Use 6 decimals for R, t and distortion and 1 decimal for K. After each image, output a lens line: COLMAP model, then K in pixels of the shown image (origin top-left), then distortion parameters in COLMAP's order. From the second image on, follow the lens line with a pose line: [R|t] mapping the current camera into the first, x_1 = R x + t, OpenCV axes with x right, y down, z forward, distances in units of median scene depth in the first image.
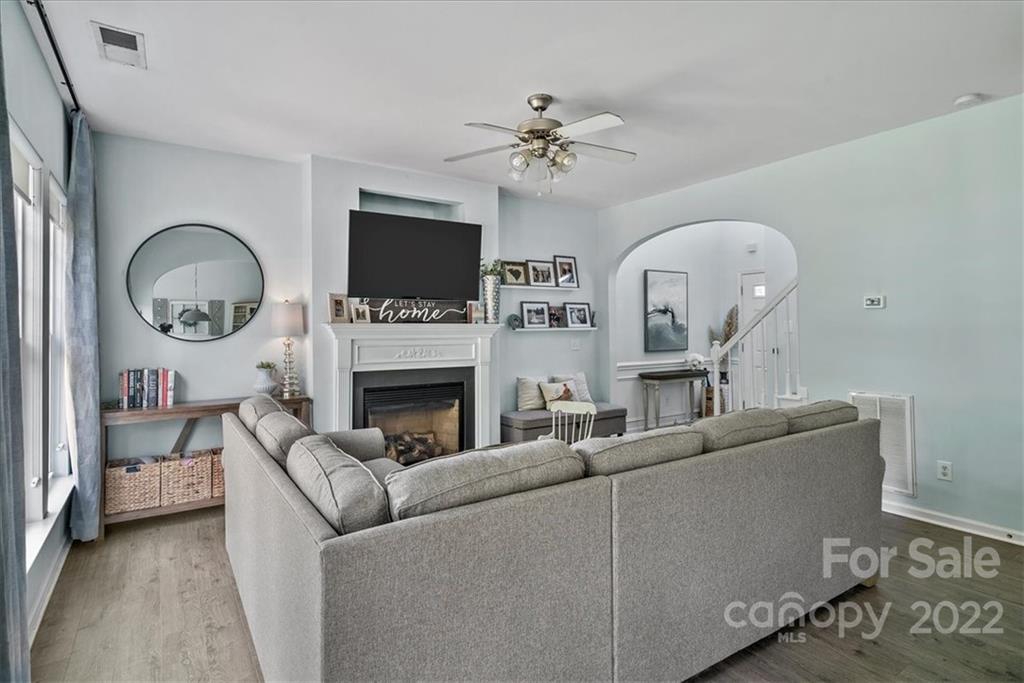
lens RADIAL K [[525.7, 0, 514.5], [0, 525.7, 322.4], [0, 0, 1]] dist [0.000748, 0.000066]
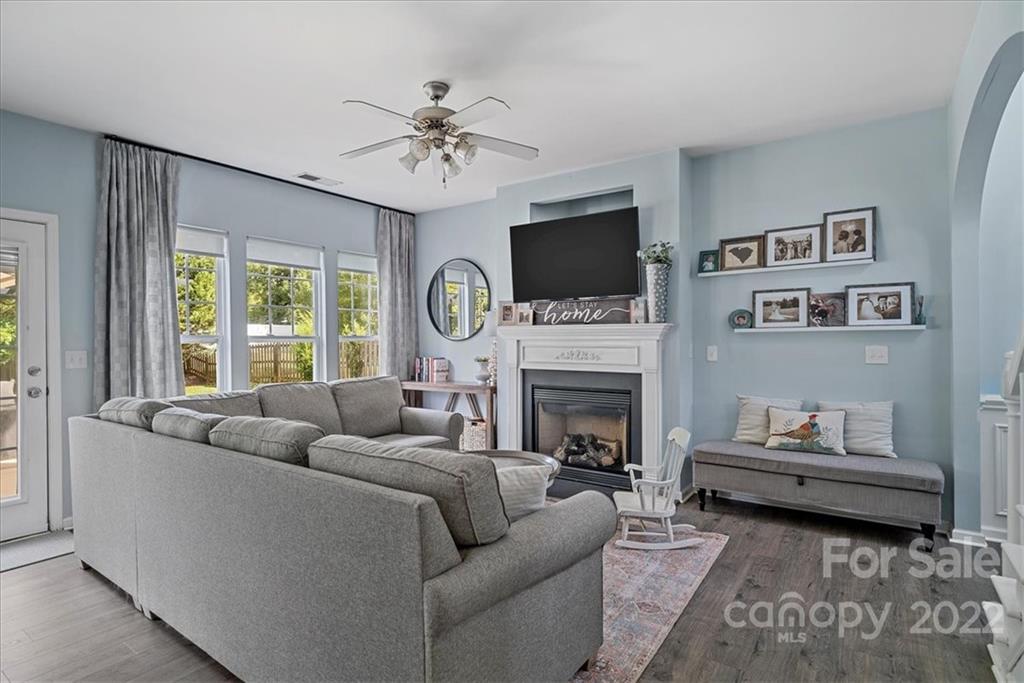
lens RADIAL K [[534.6, 0, 509.0], [0, 534.6, 343.4], [0, 0, 1]] dist [0.002948, 0.000783]
pose [[0.352629, 0.009416, -0.935716, 0.637250], [0.011472, 0.999831, 0.014385, 0.018876], [0.935693, -0.015807, 0.352461, 0.475701]]
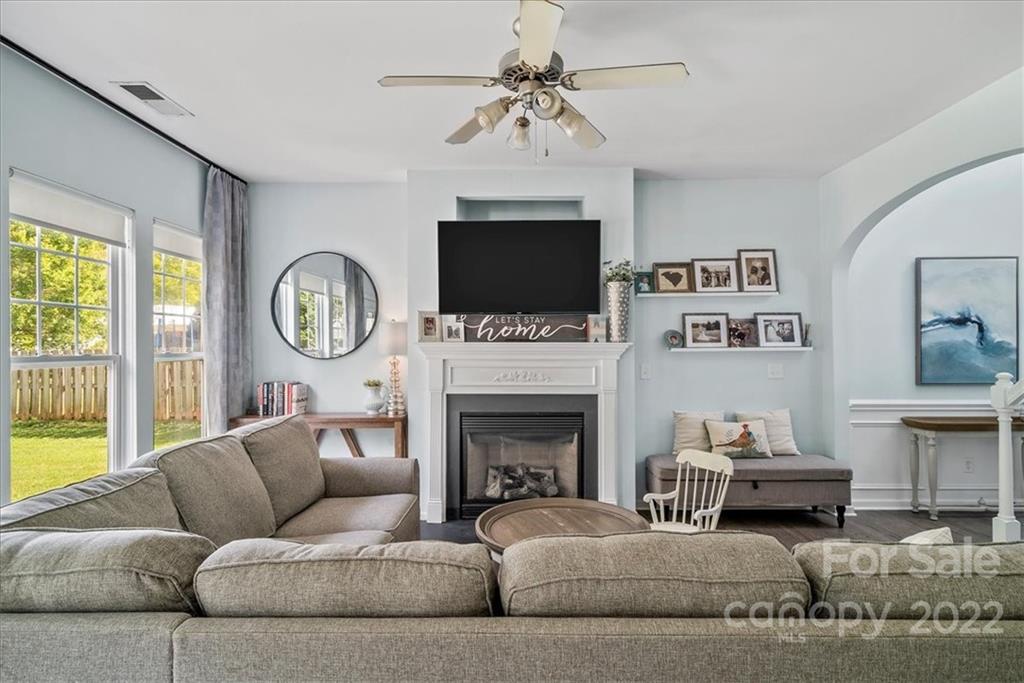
lens RADIAL K [[523.3, 0, 515.9], [0, 523.3, 347.1], [0, 0, 1]] dist [0.001358, 0.000576]
pose [[0.827889, 0.001726, -0.560889, 0.266625], [0.003823, 0.999955, 0.008719, 0.002374], [0.560879, -0.009363, 0.827845, 0.247278]]
